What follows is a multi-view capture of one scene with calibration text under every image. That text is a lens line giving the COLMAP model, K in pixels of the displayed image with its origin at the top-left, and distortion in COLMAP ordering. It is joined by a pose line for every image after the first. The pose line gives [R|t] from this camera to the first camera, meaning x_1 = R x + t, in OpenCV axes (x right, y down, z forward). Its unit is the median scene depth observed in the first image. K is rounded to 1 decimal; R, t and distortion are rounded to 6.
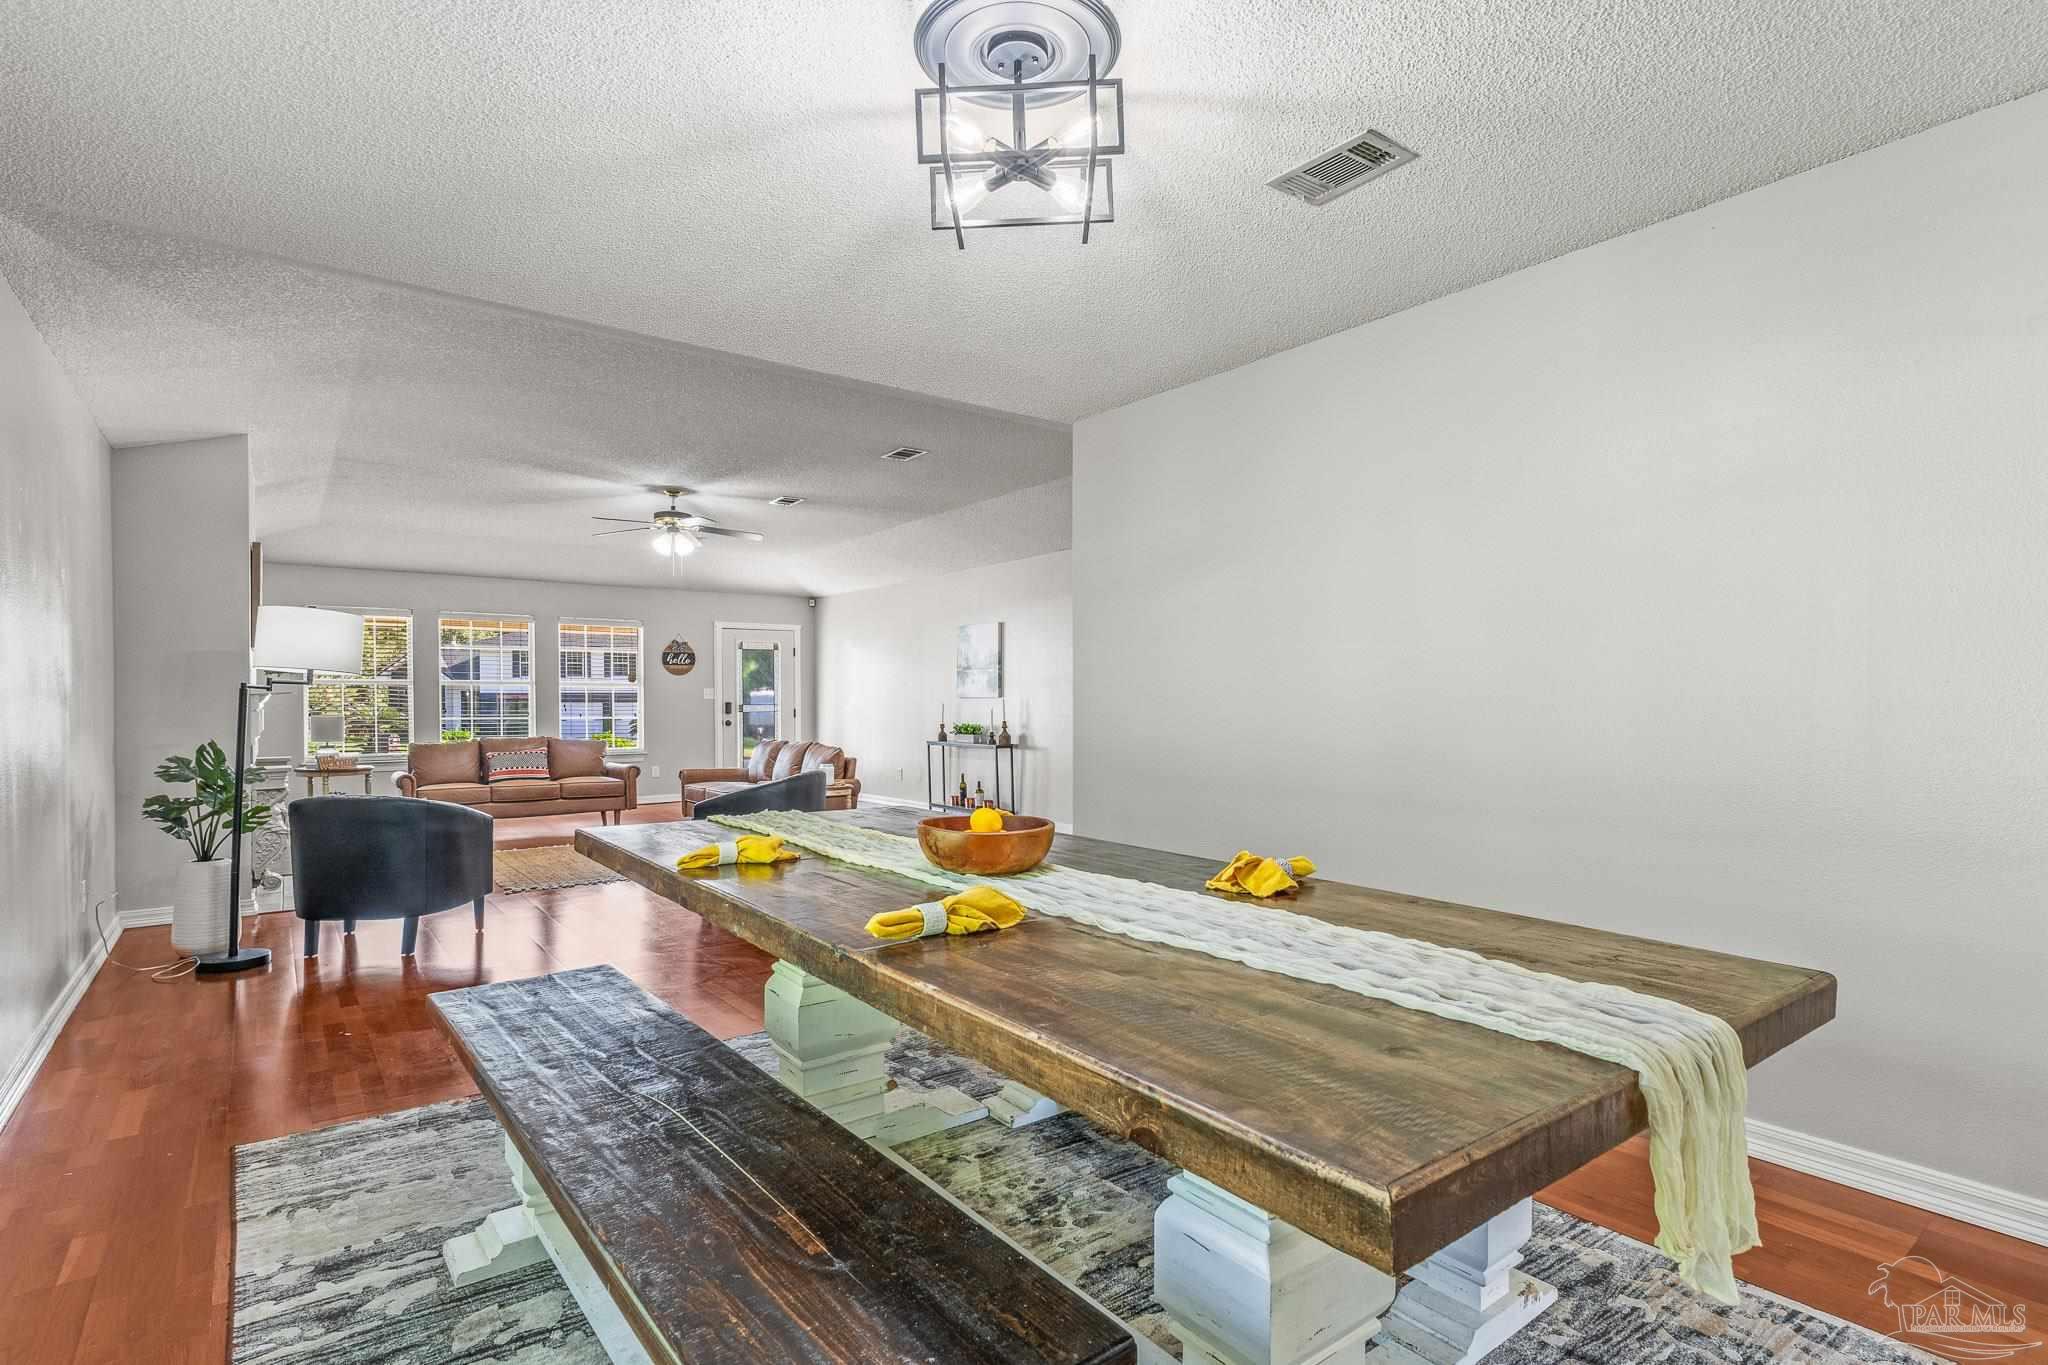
lens RADIAL K [[978.8, 0, 1011.5], [0, 978.8, 703.3], [0, 0, 1]] dist [-0.009621, 0.004629]
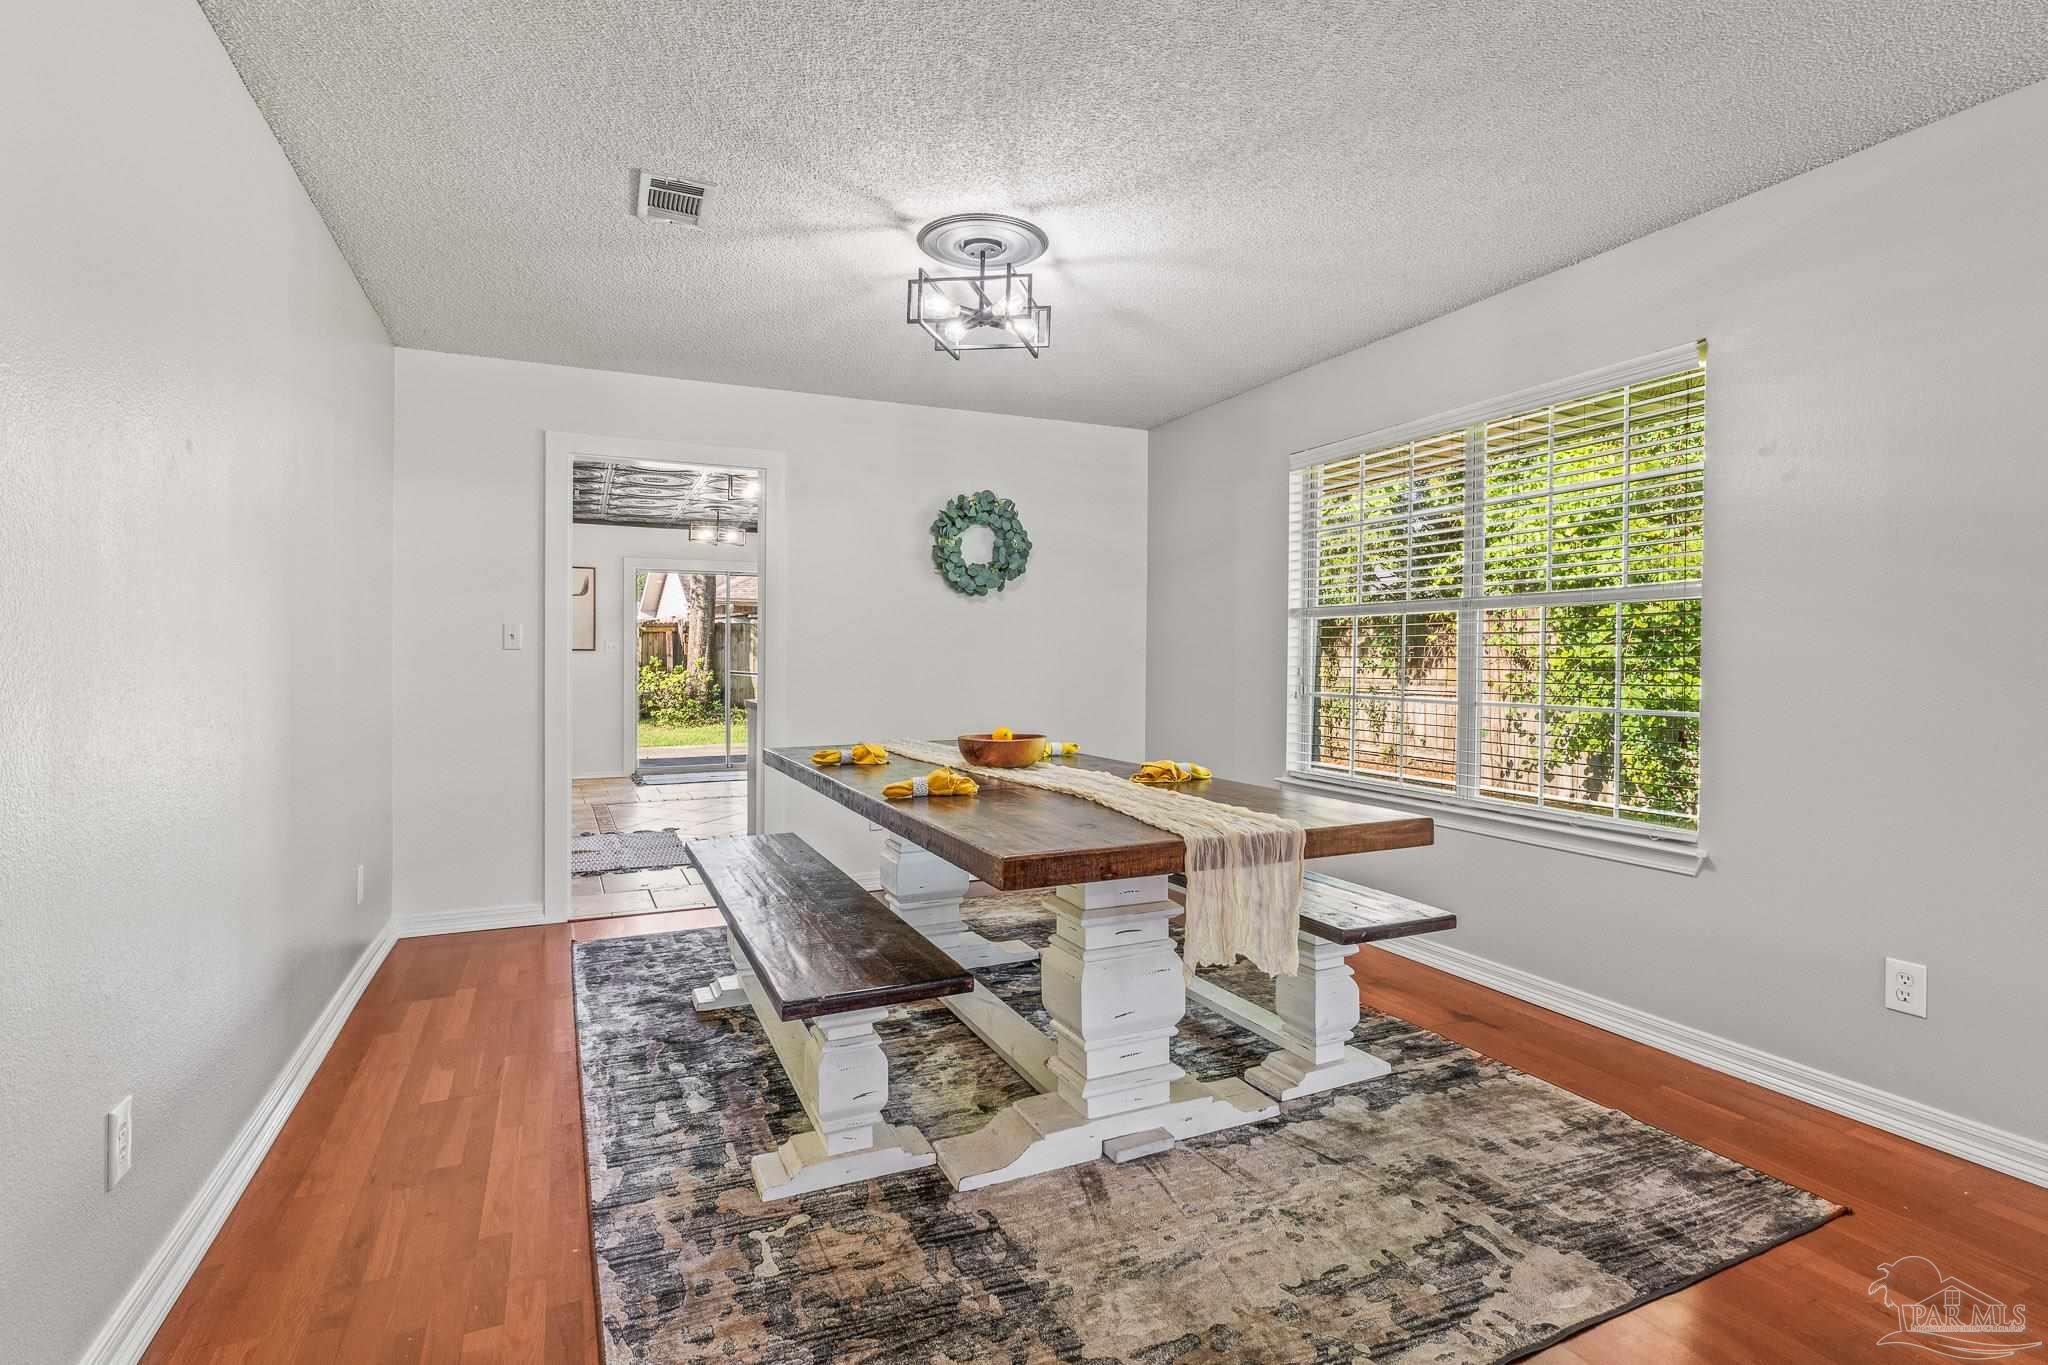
lens RADIAL K [[978.8, 0, 1008.9], [0, 978.8, 665.9], [0, 0, 1]] dist [-0.009621, 0.004629]
pose [[-0.973651, 0.001410, 0.228041, -0.256214], [0.003014, 0.999973, 0.006687, -0.003737], [-0.228025, 0.007198, -0.973629, 1.648081]]
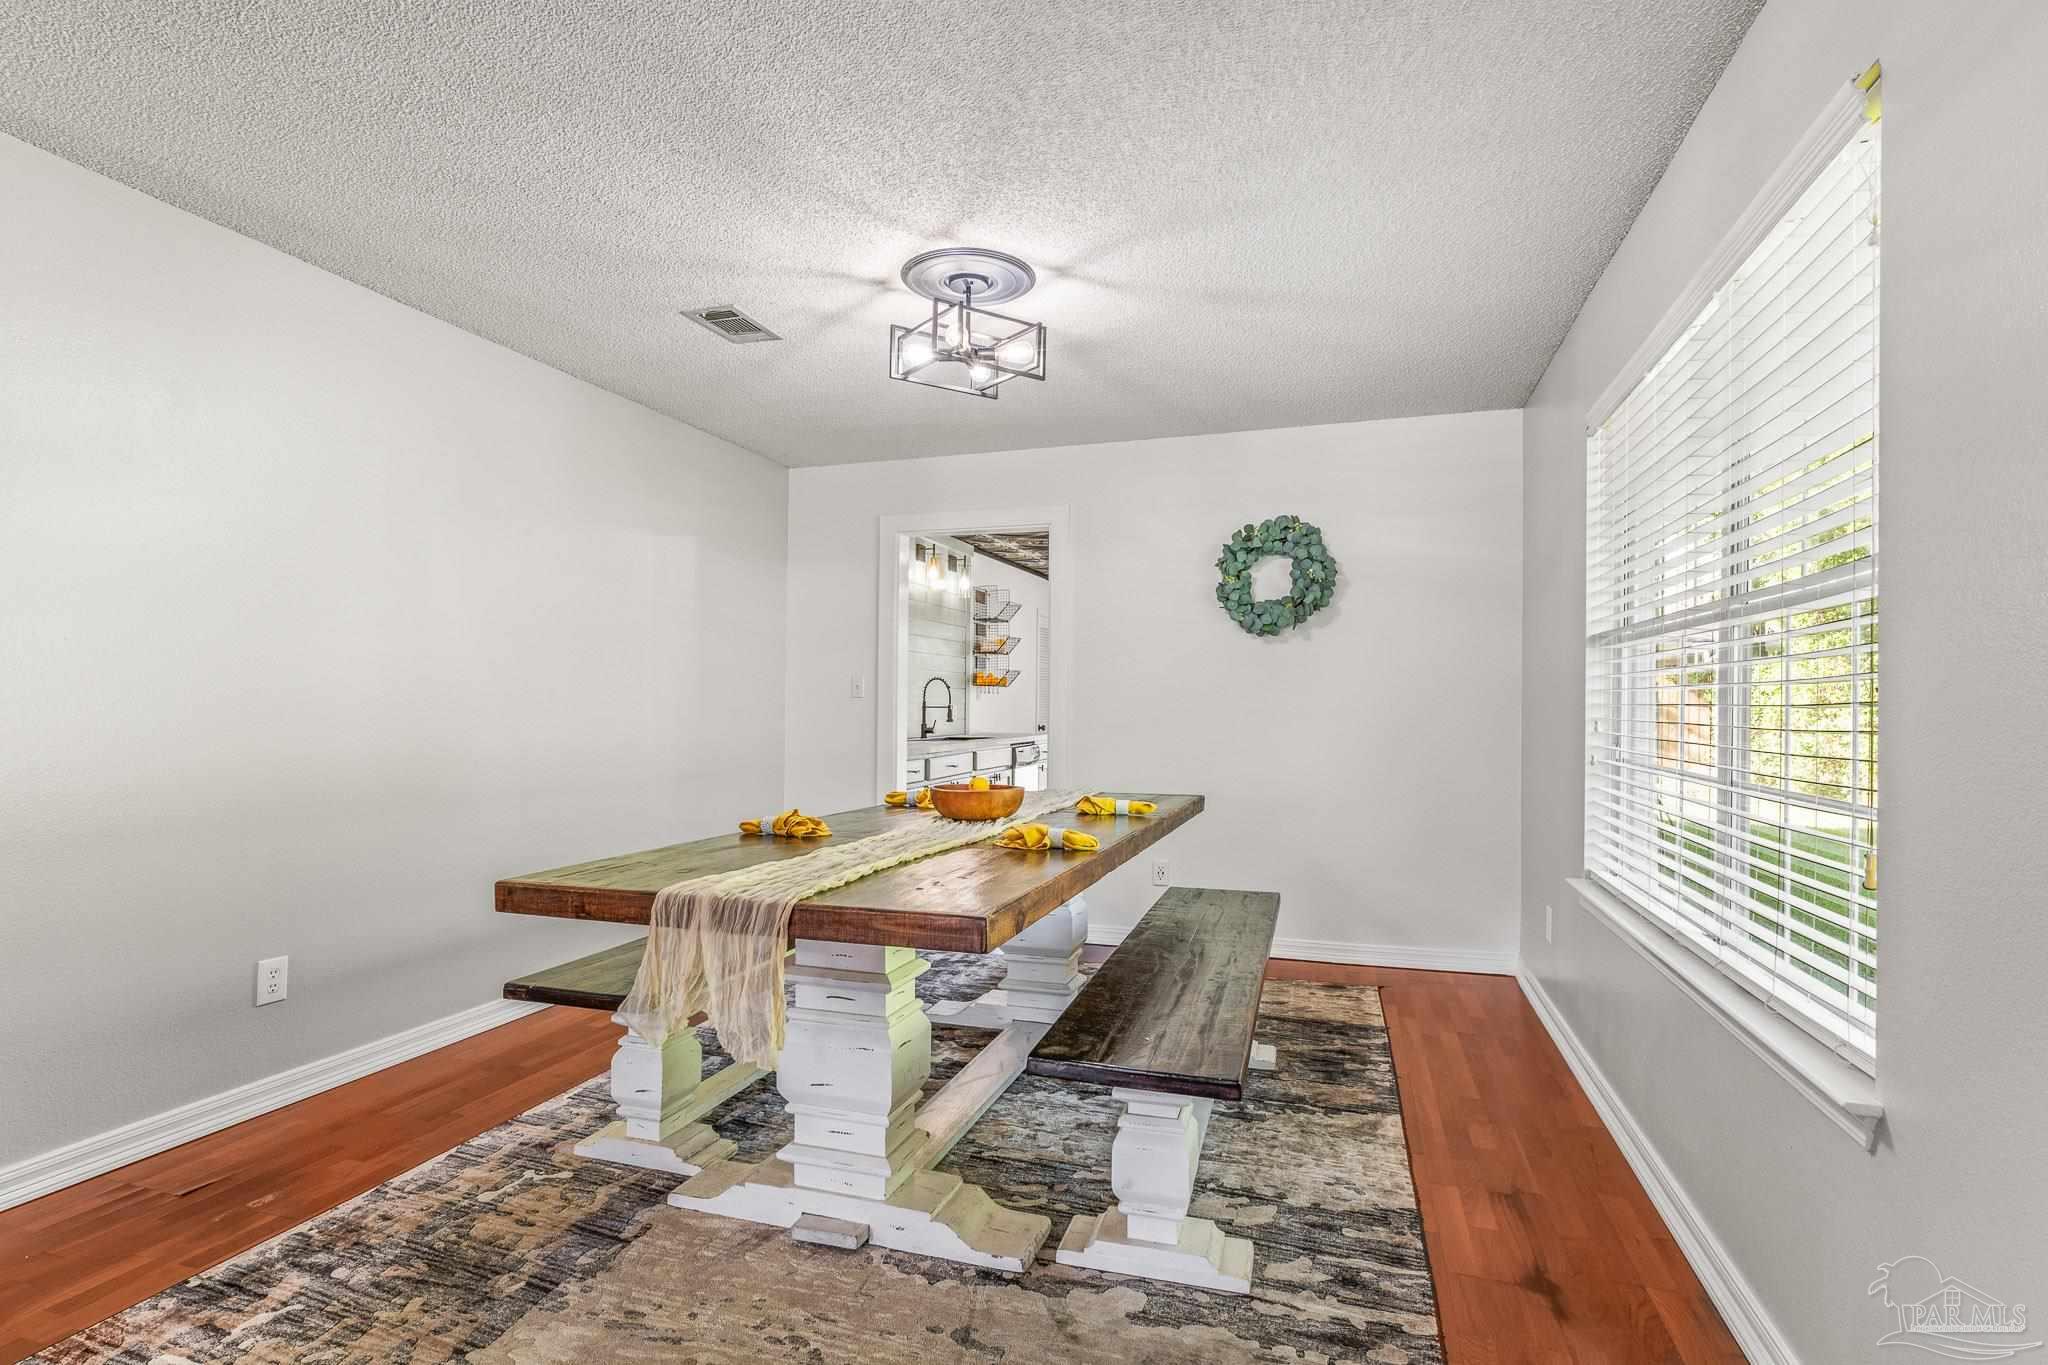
lens RADIAL K [[978.8, 0, 1020.5], [0, 978.8, 694.5], [0, 0, 1]] dist [-0.009621, 0.004629]
pose [[-0.566459, 0.010942, 0.824017, -0.844239], [-0.002077, 0.999890, -0.014705, -0.000820], [-0.824087, -0.010041, -0.566374, 1.171180]]
